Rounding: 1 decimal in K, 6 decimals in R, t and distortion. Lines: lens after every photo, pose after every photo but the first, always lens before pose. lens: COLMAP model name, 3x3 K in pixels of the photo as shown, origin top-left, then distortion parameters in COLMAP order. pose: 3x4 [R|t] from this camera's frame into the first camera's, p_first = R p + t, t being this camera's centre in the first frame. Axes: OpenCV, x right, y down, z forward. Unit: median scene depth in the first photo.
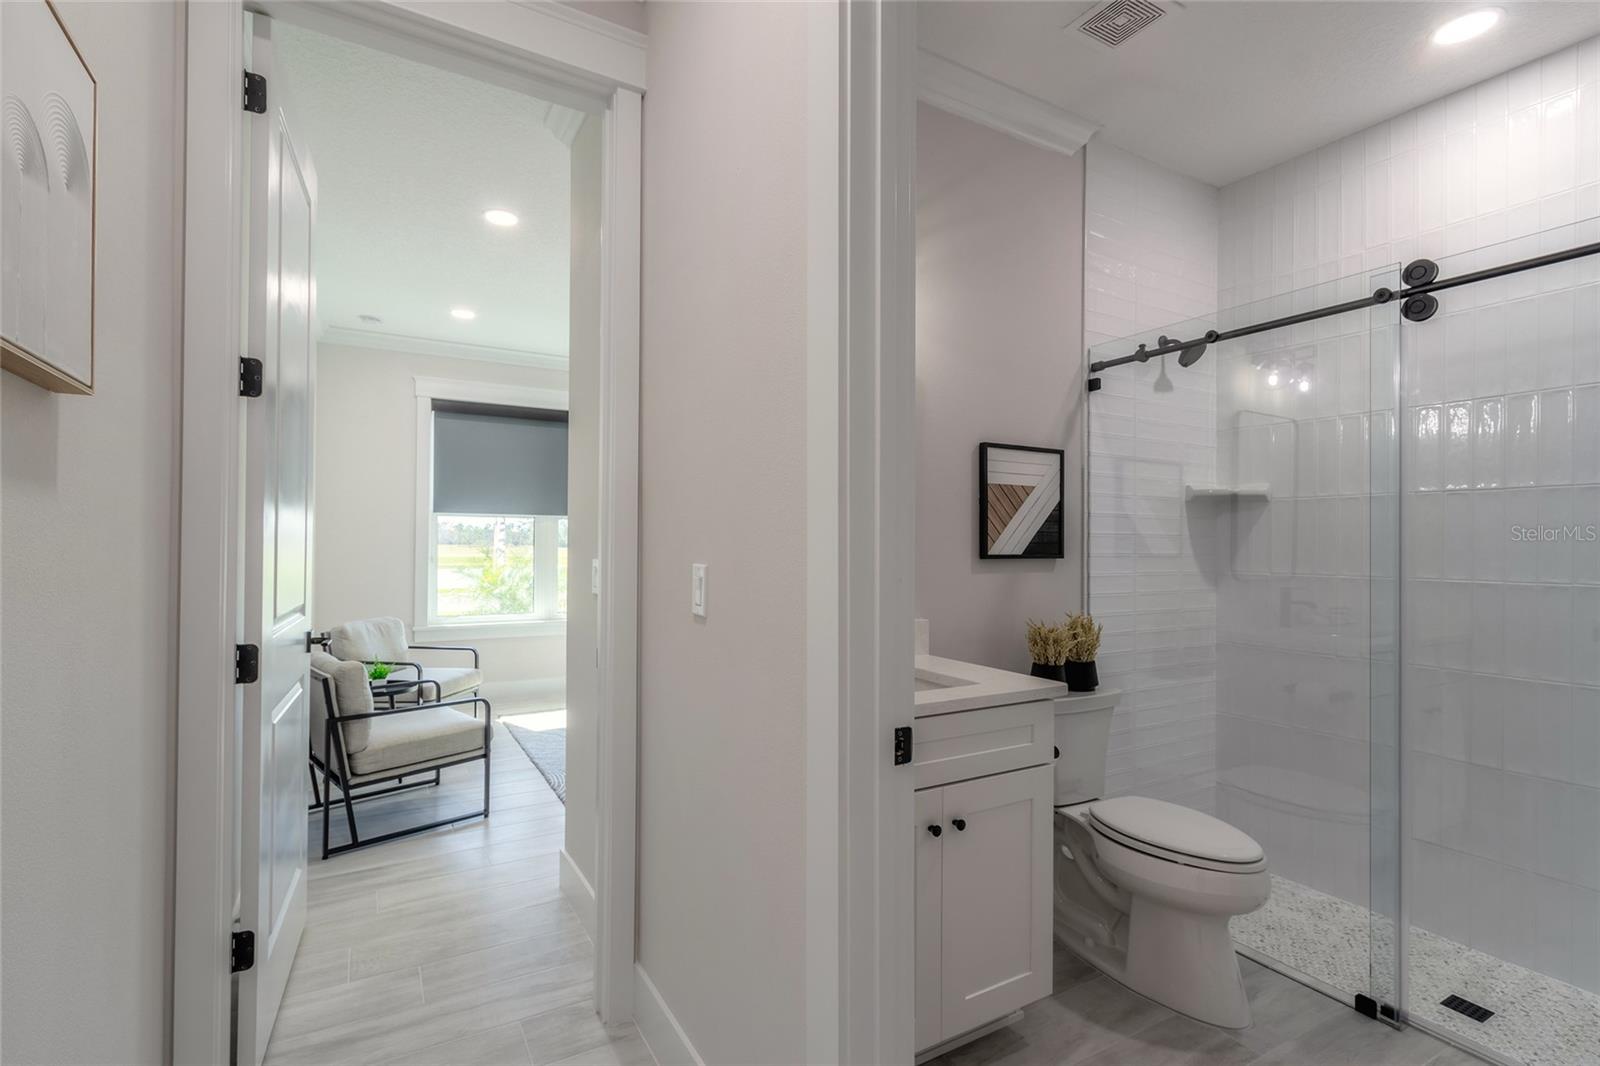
lens RADIAL K [[730.6, 0, 767.1], [0, 730.6, 541.7], [0, 0, 1]] dist [0.000065, -0.000321]
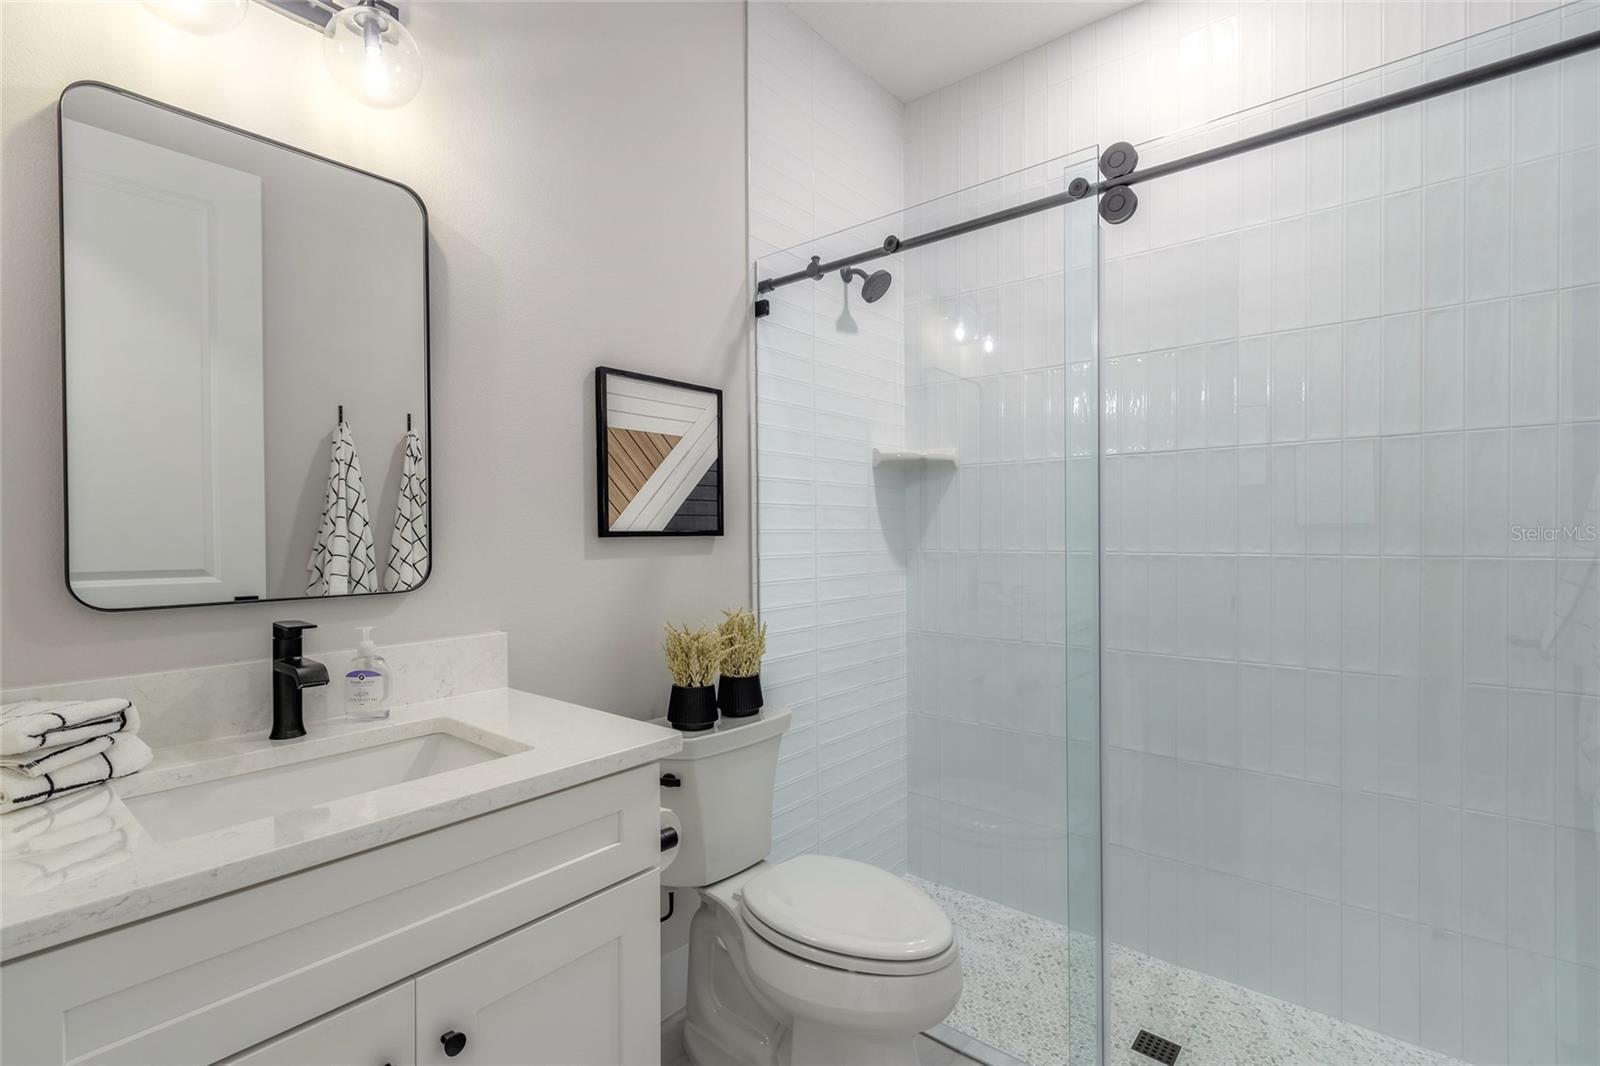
lens RADIAL K [[739.9, 0, 776.3], [0, 739.9, 539.8], [0, 0, 1]] dist [0.005084, -0.001149]
pose [[0.935117, -0.015975, 0.353979, 0.193593], [0.011149, 0.999815, 0.015671, 0.016011], [-0.354164, -0.010707, 0.935122, 0.281579]]
